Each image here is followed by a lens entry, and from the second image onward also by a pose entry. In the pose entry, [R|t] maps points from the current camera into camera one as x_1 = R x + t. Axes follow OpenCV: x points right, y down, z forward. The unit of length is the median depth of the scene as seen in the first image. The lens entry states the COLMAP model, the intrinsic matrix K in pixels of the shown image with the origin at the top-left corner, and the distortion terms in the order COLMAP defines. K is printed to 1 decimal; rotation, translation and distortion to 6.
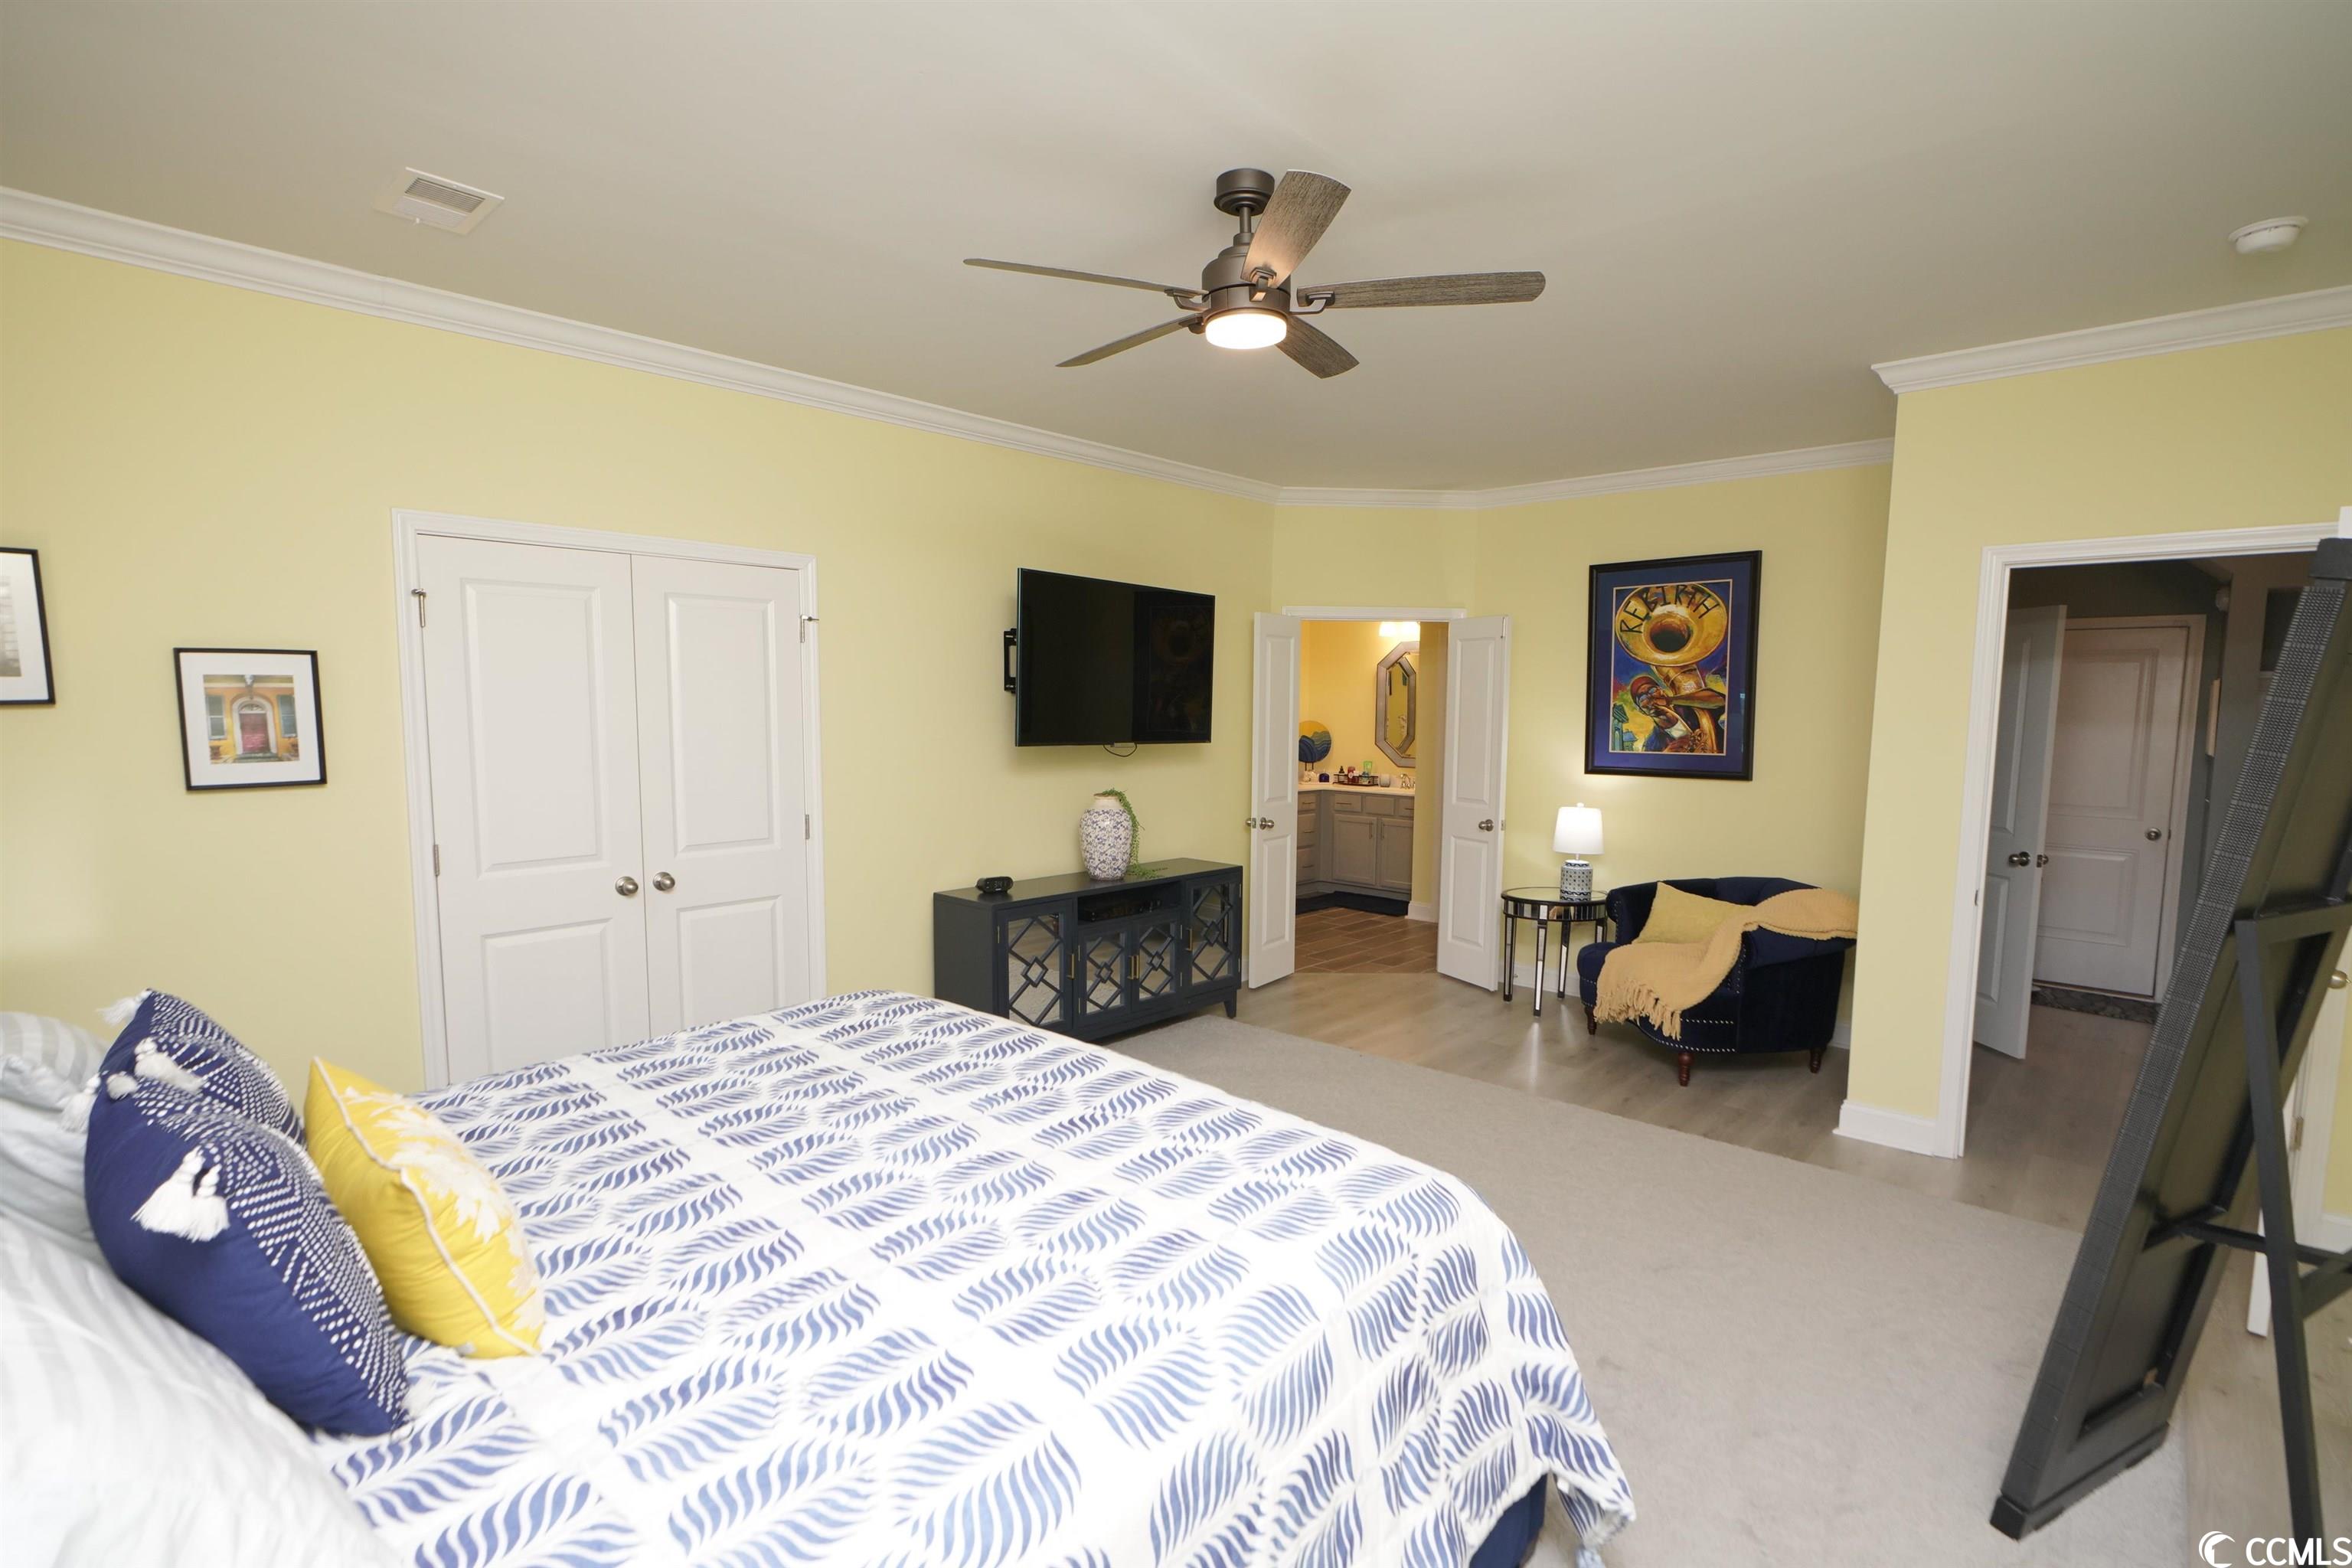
lens RADIAL K [[1102.9, 0, 1179.3], [0, 1102.9, 808.2], [0, 0, 1]] dist [-0.009905, 0.009064]
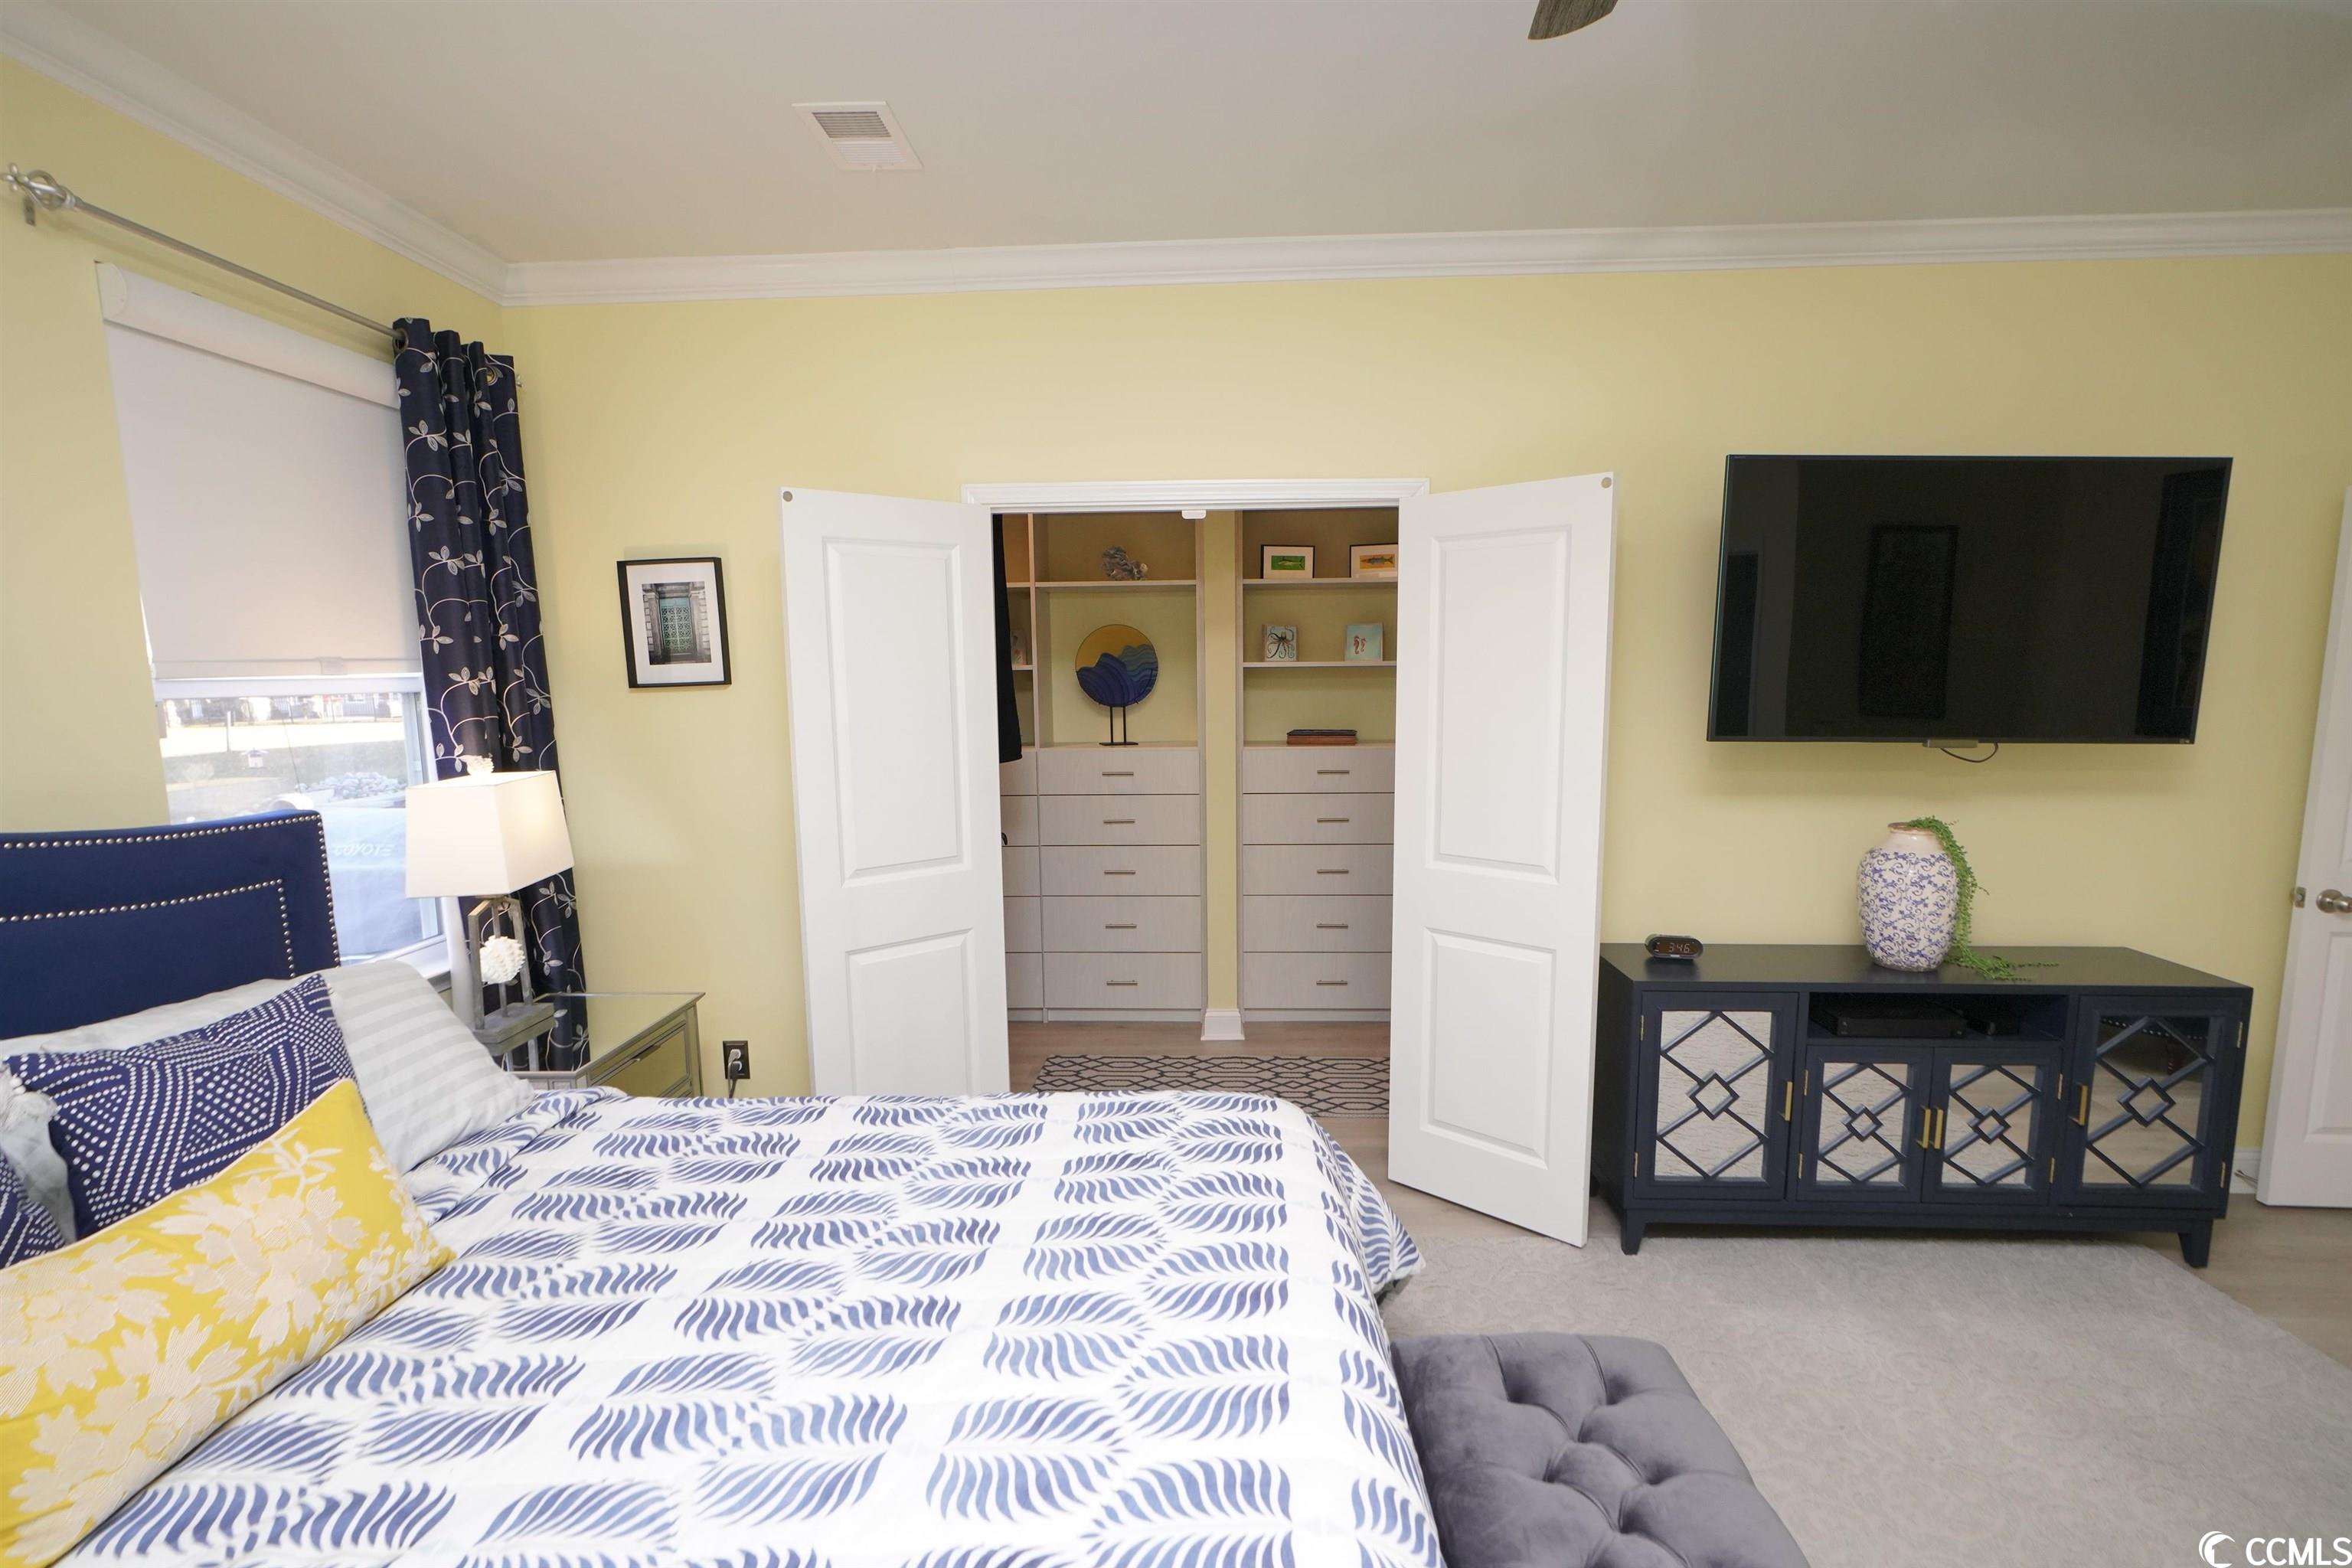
lens RADIAL K [[1102.9, 0, 1179.3], [0, 1102.9, 808.2], [0, 0, 1]] dist [-0.009905, 0.009064]
pose [[0.653070, 0.083635, -0.752665, 0.109331], [-0.060837, 0.996465, 0.057939, -0.029387], [0.754850, 0.007952, 0.655850, 0.283940]]
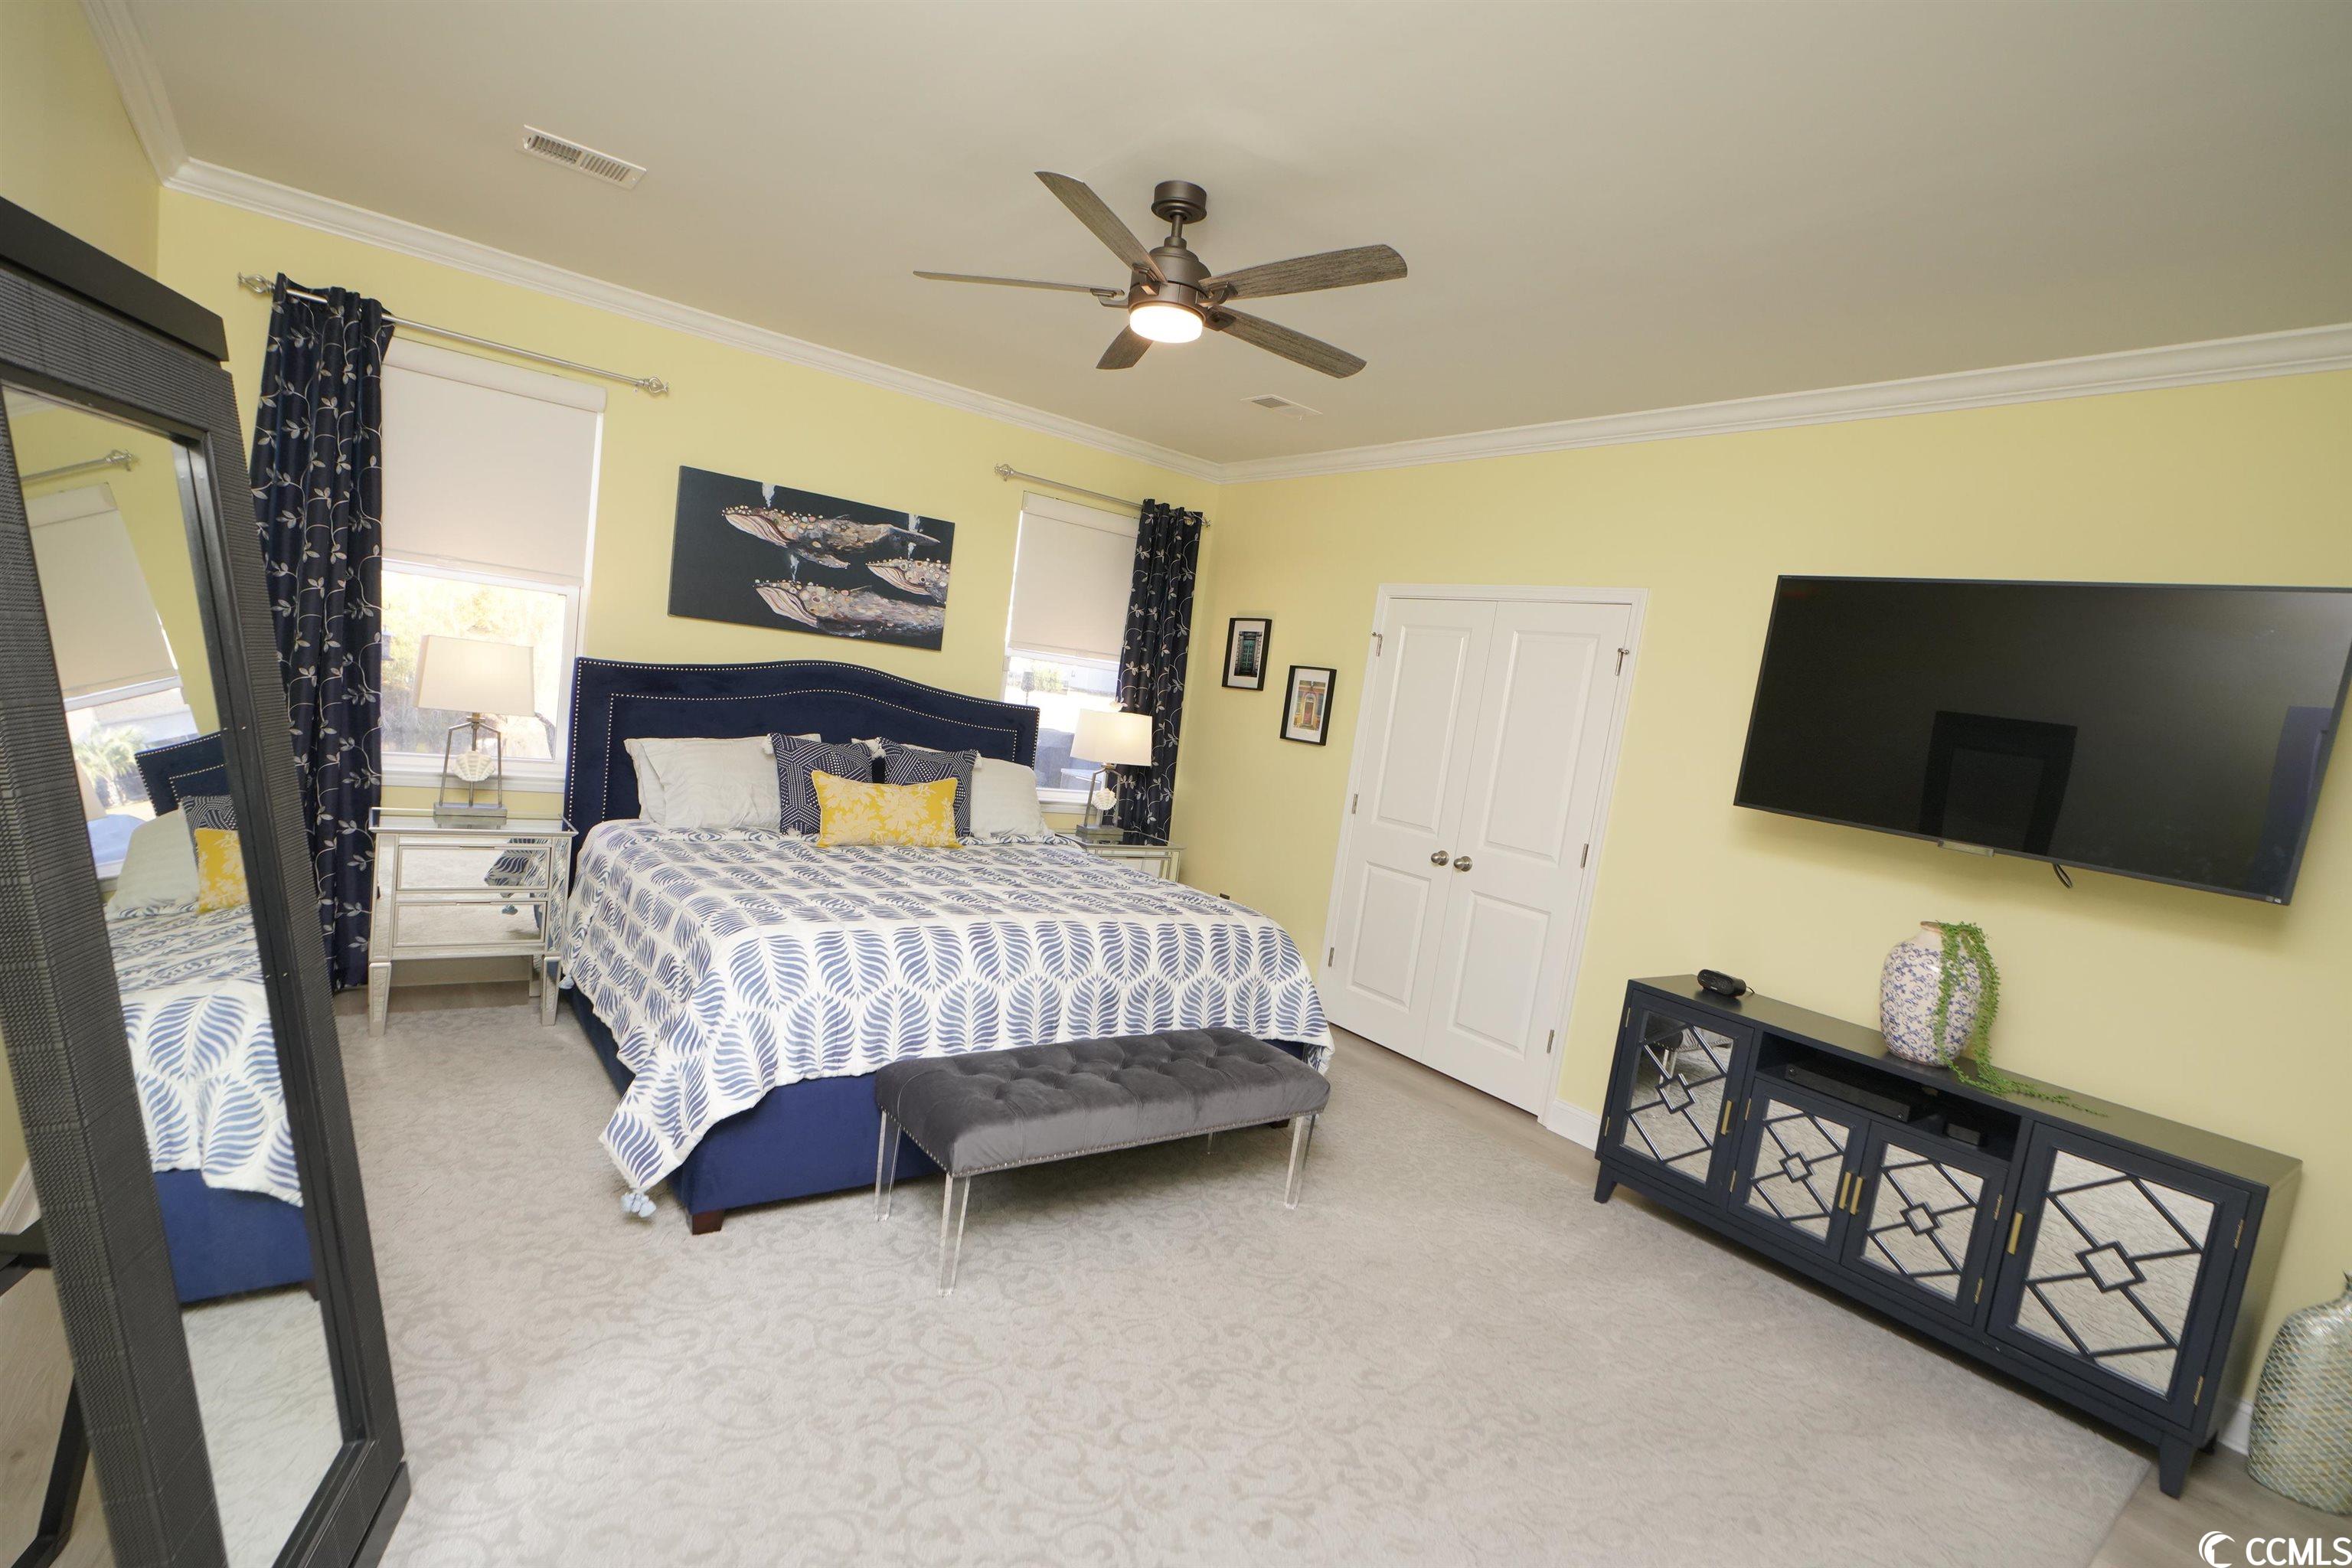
lens RADIAL K [[1102.9, 0, 1179.3], [0, 1102.9, 808.2], [0, 0, 1]] dist [-0.009905, 0.009064]
pose [[-0.171780, 0.079380, -0.981932, 0.546522], [-0.232265, 0.965385, 0.118675, -0.044957], [0.957363, 0.248455, -0.147397, 0.600313]]
